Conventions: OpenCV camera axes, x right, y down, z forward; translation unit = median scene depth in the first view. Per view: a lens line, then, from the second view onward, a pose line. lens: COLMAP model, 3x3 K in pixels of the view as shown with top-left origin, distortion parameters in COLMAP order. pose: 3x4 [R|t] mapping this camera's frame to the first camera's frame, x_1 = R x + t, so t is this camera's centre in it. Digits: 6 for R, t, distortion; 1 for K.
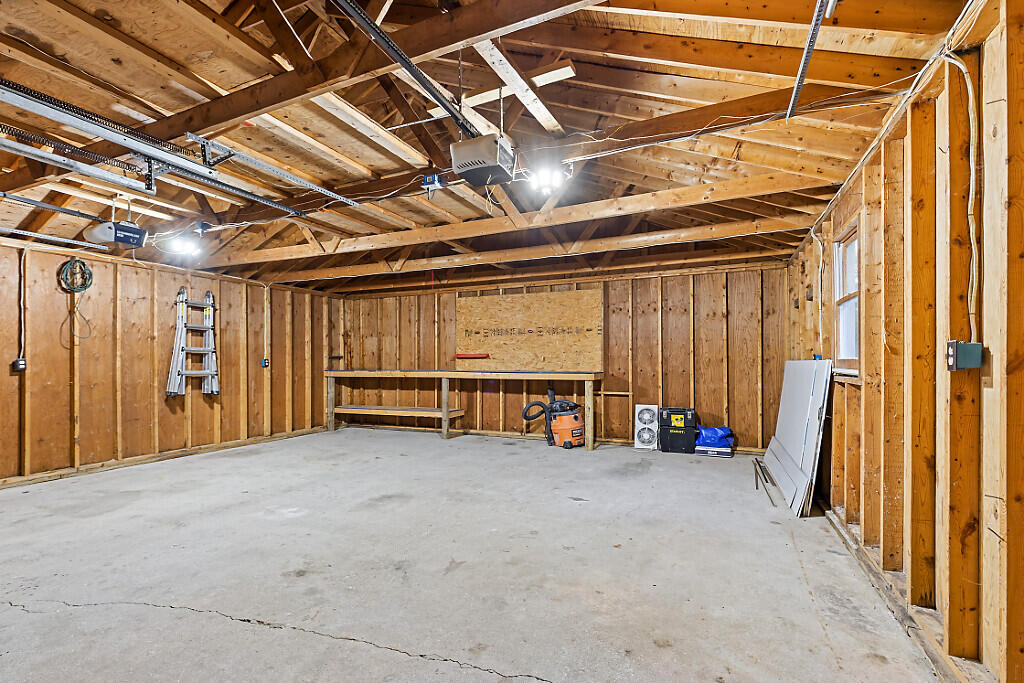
lens RADIAL K [[466.0, 0, 504.9], [0, 466.0, 342.9], [0, 0, 1]] dist [-0.001713, -0.000356]
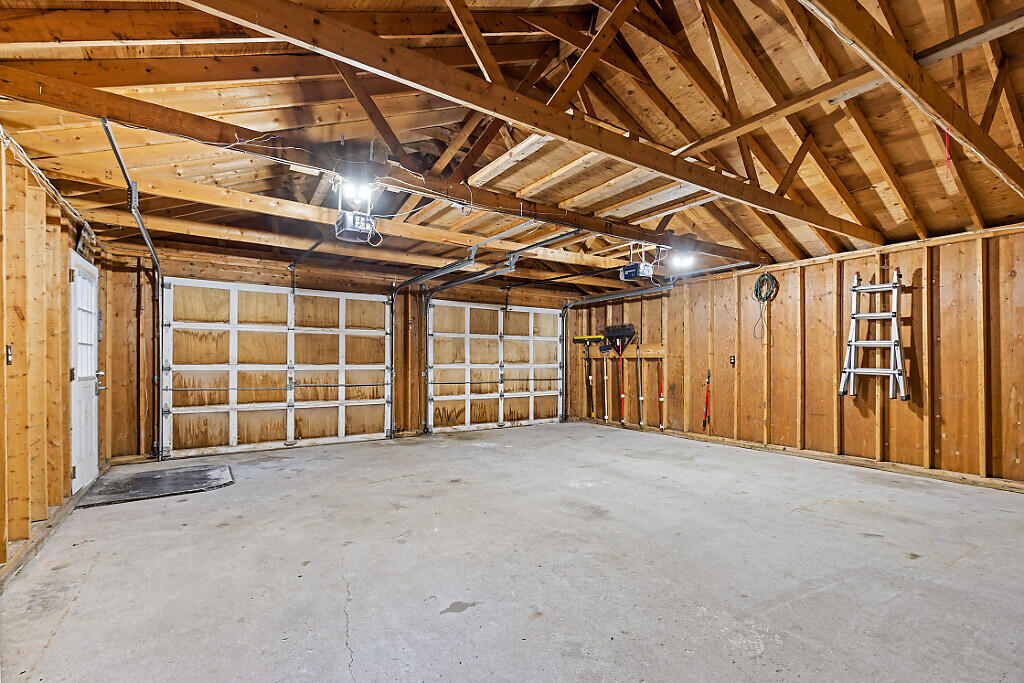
lens RADIAL K [[464.6, 0, 505.8], [0, 464.6, 361.5], [0, 0, 1]] dist [0.005007, -0.000140]
pose [[-0.530021, 0.007024, -0.847956, 0.660156], [0.035551, 0.999271, -0.013945, 0.061359], [0.847239, -0.037537, -0.529884, 1.507782]]
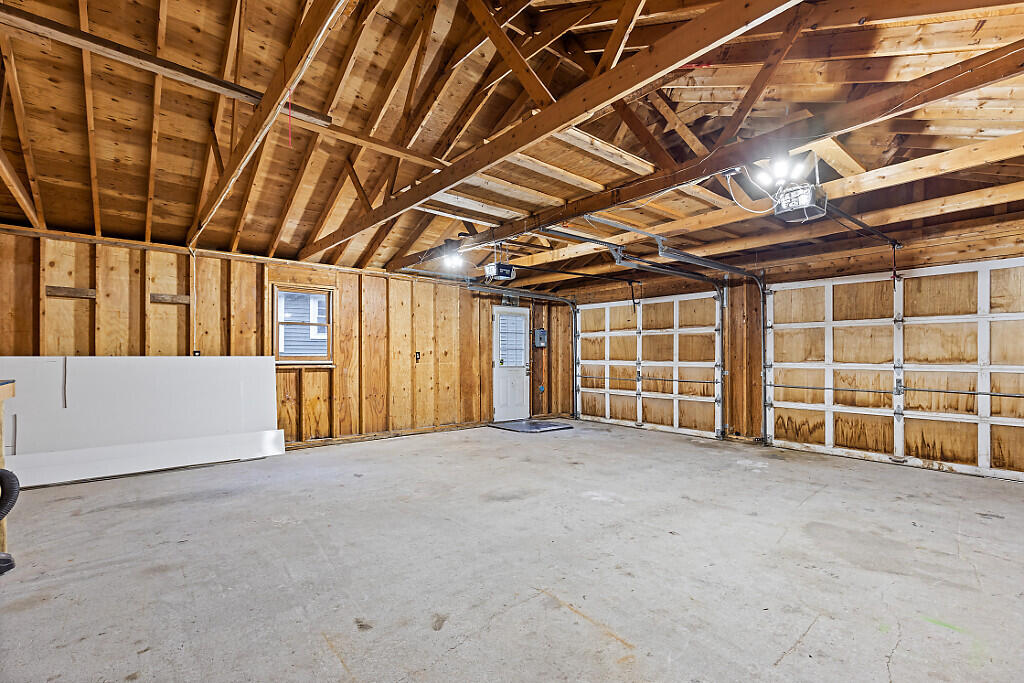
lens RADIAL K [[472.3, 0, 512.2], [0, 472.3, 359.0], [0, 0, 1]] dist [0.000496, -0.000105]
pose [[-0.898260, 0.002024, 0.439460, -0.776481], [-0.014947, 0.999270, -0.035155, 0.095121], [-0.439210, -0.038148, -0.897574, 2.107147]]
